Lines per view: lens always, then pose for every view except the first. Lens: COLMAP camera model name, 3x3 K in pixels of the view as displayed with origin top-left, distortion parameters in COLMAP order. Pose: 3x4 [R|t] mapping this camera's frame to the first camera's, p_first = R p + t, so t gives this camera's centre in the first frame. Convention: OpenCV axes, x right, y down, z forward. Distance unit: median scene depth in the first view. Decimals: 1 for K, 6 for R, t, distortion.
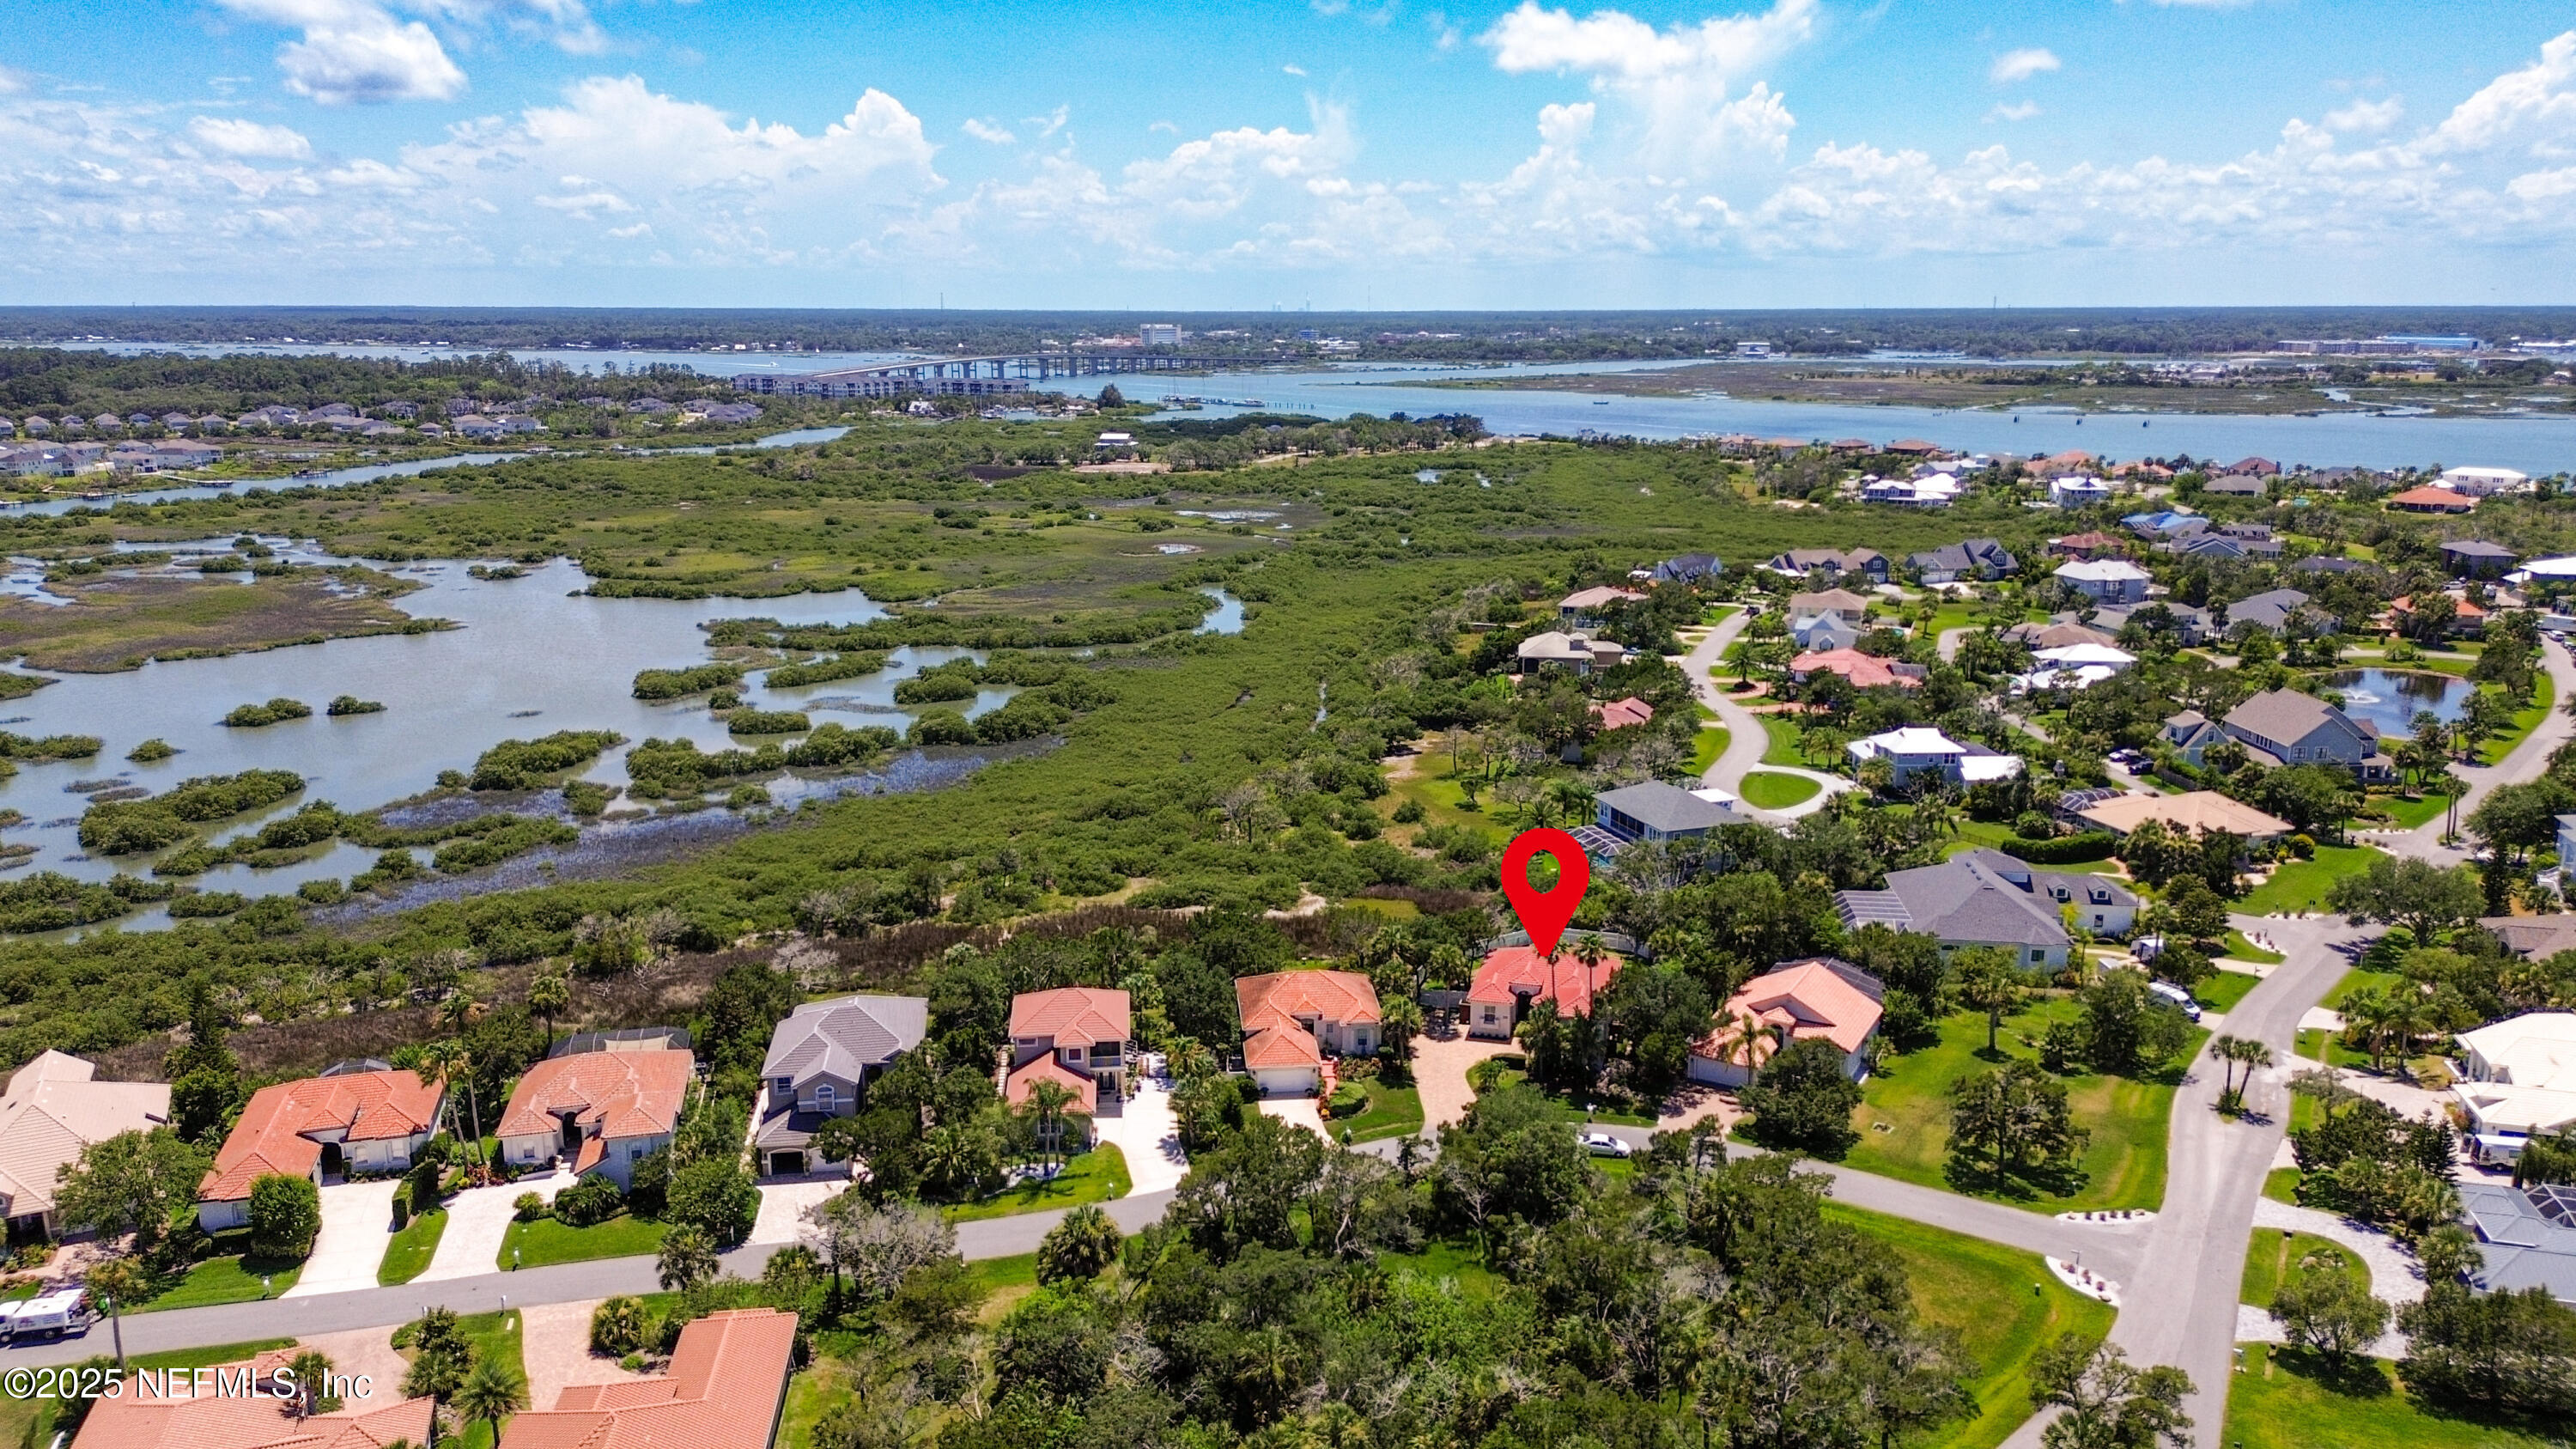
lens RADIAL K [[1813.3, 0, 1288.0], [0, 1813.3, 724.5], [0, 0, 1]] dist [0.081581, -0.092860]
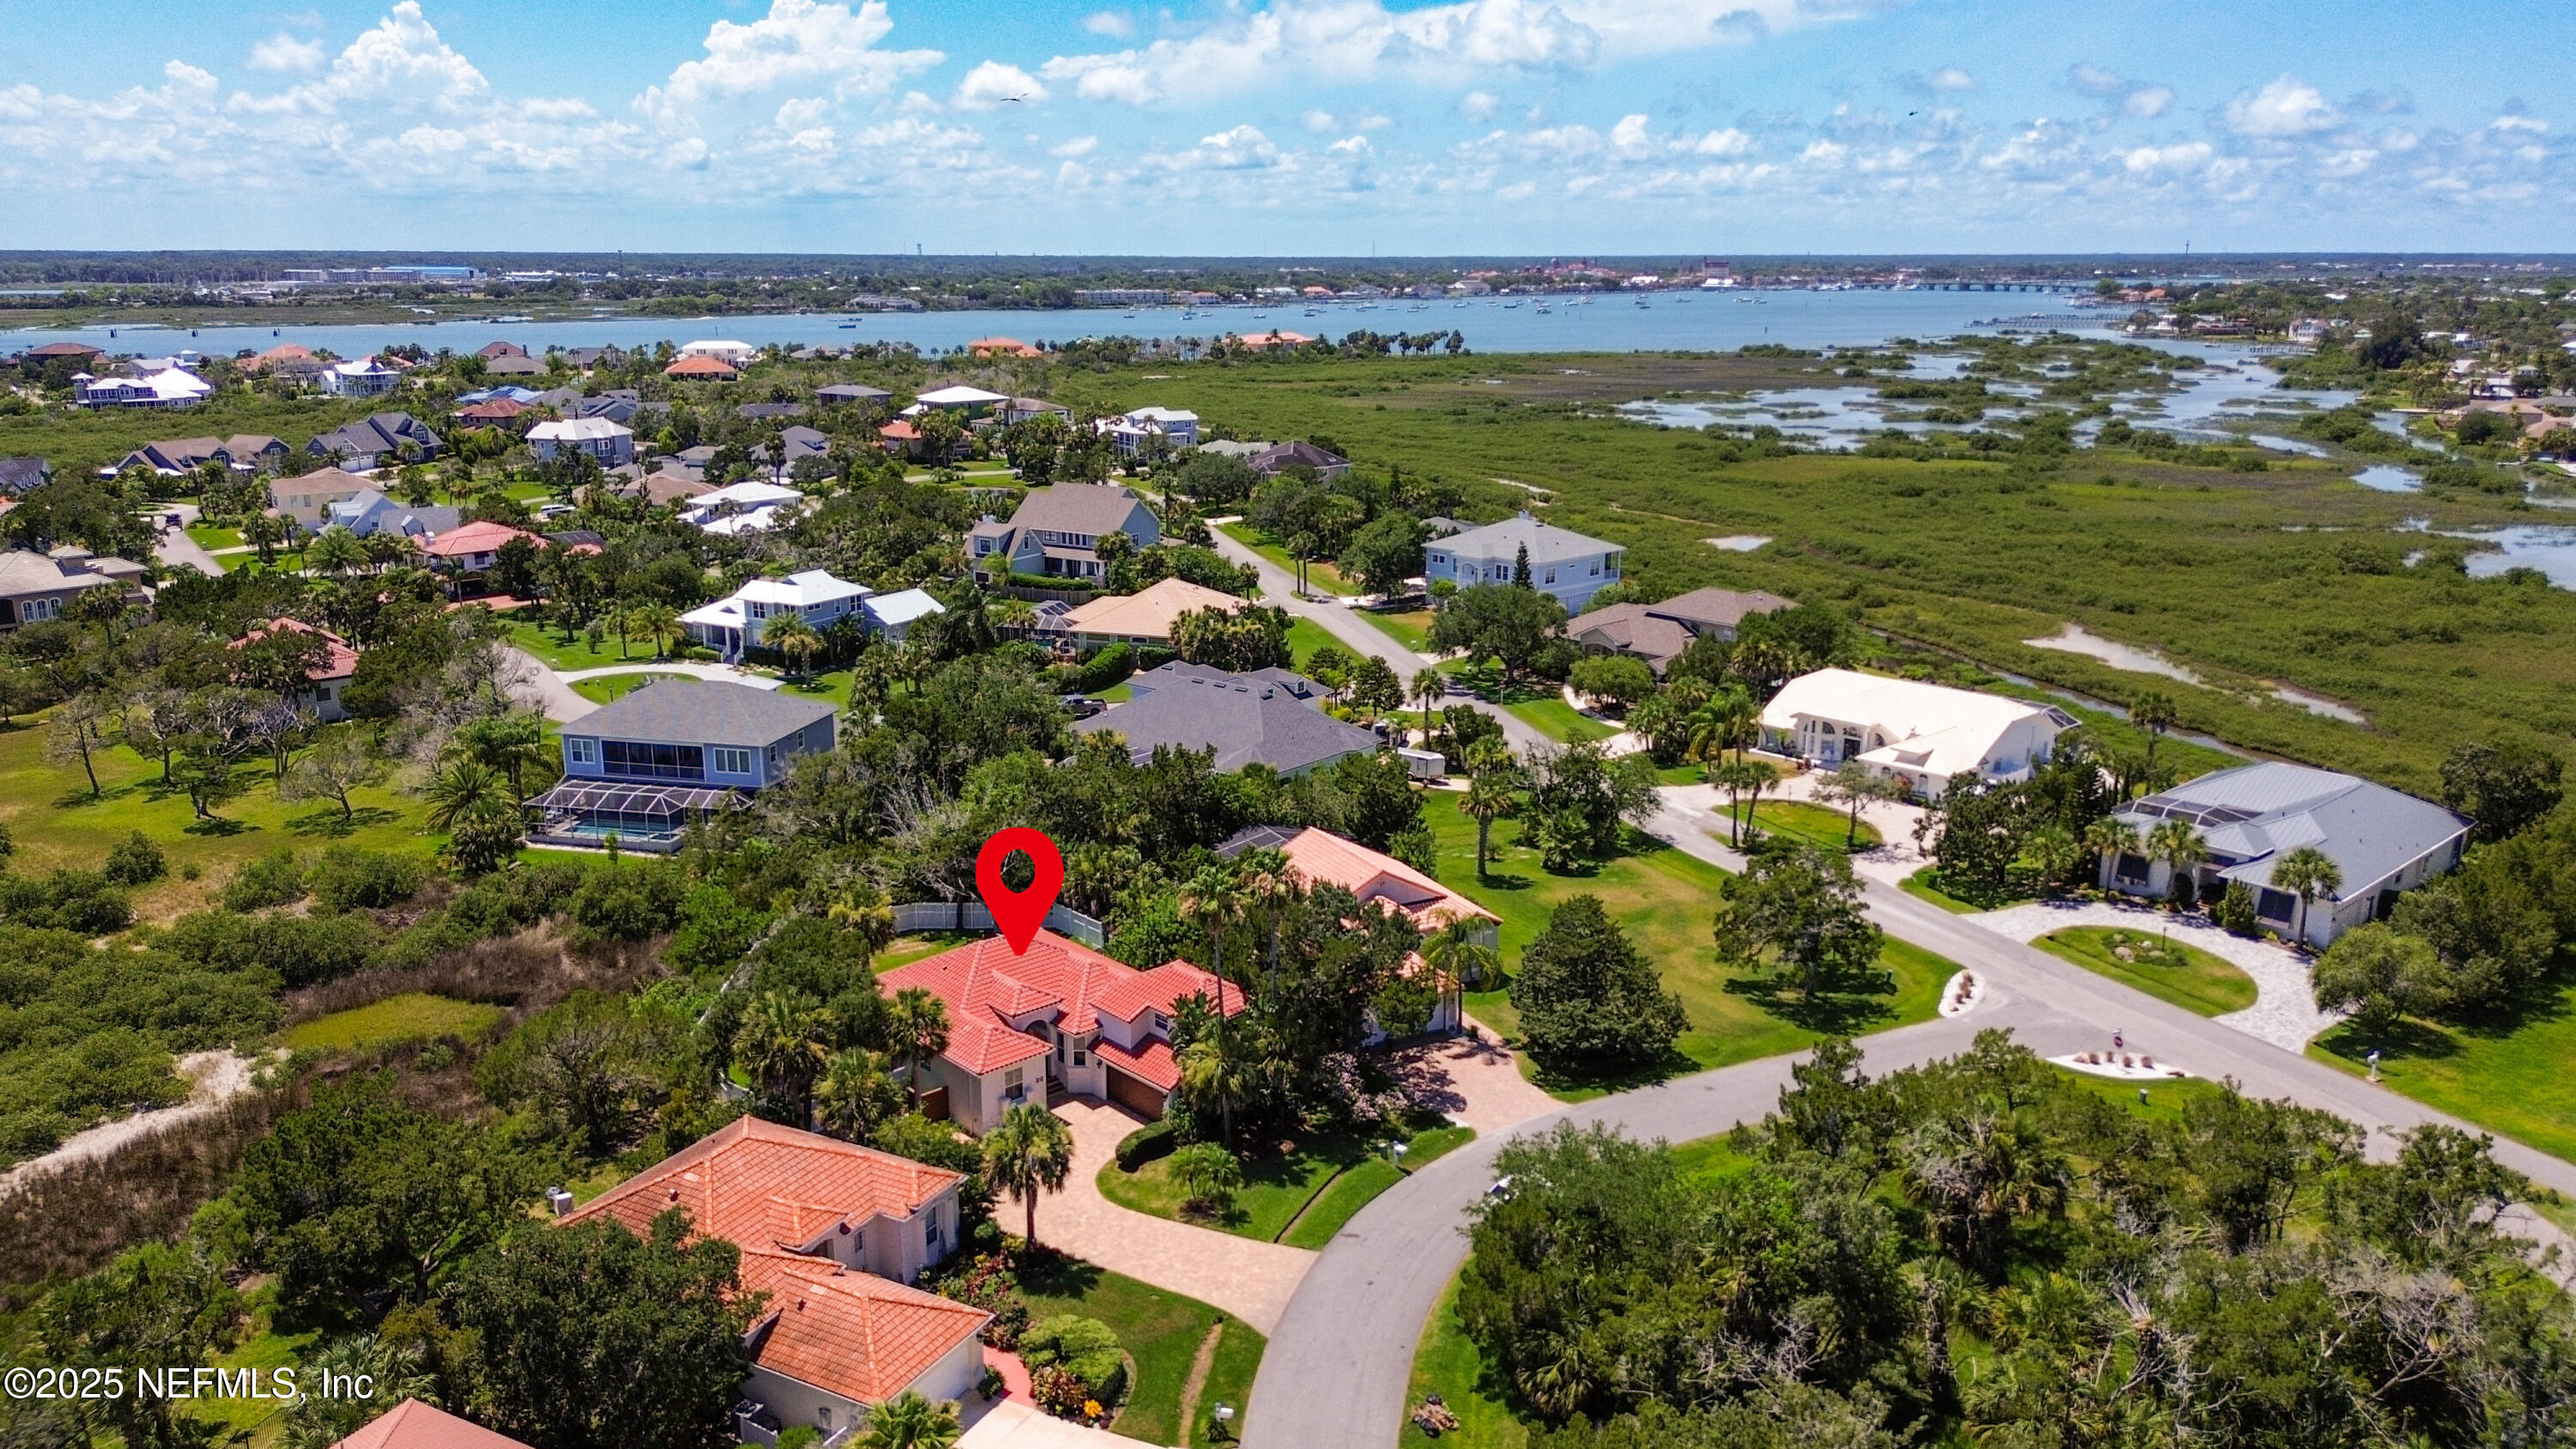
lens RADIAL K [[1813.3, 0, 1288.0], [0, 1813.3, 724.5], [0, 0, 1]] dist [0.081581, -0.092860]
pose [[0.542178, -0.208221, 0.814056, -0.064425], [0.186233, 0.974493, 0.125223, 0.002570], [-0.819366, 0.083711, 0.567126, 0.171235]]
